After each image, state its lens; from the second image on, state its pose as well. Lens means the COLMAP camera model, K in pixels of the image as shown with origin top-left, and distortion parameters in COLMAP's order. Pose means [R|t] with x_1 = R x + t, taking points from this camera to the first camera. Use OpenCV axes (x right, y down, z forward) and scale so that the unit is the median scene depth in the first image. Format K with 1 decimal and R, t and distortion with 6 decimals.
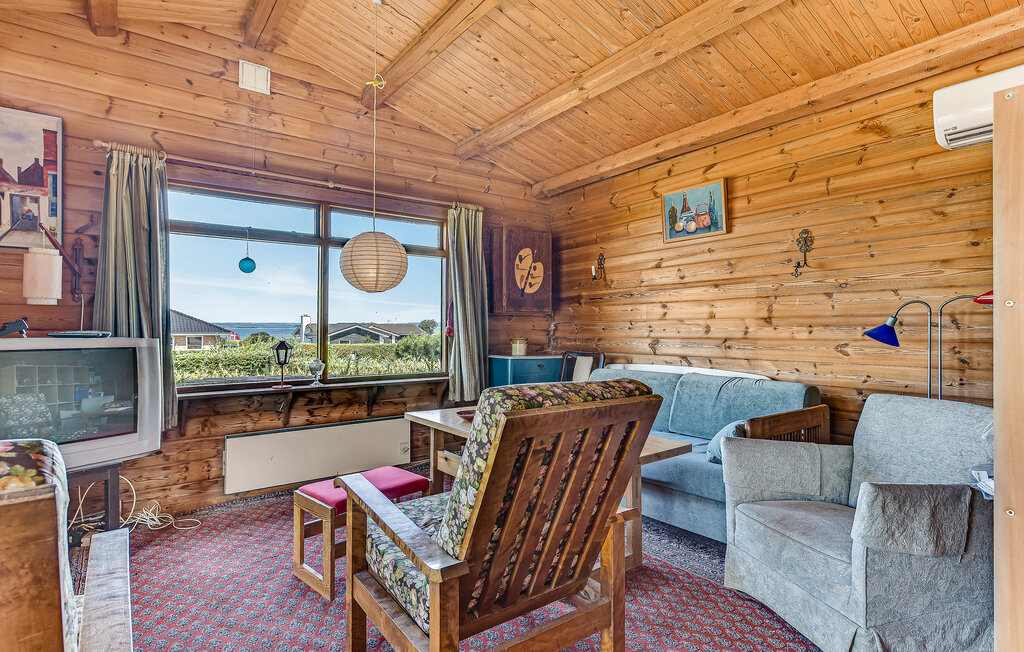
lens RADIAL K [[513.8, 0, 514.7], [0, 513.8, 327.1], [0, 0, 1]] dist [-0.000162, 0.000079]
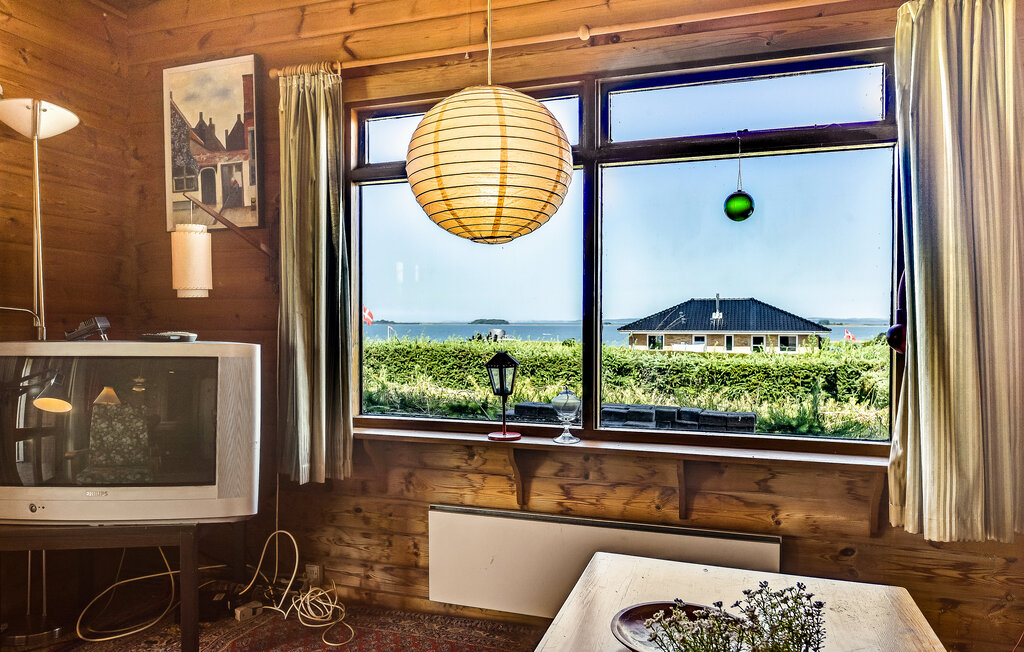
lens RADIAL K [[669.5, 0, 583.5], [0, 669.5, 340.3], [0, 0, 1]] dist [-0.028781, 0.000977]
pose [[0.562086, 0.022879, -0.826762, 0.189094], [-0.001655, 0.999646, 0.026538, -0.004986], [0.827077, -0.013549, 0.561925, 0.709047]]
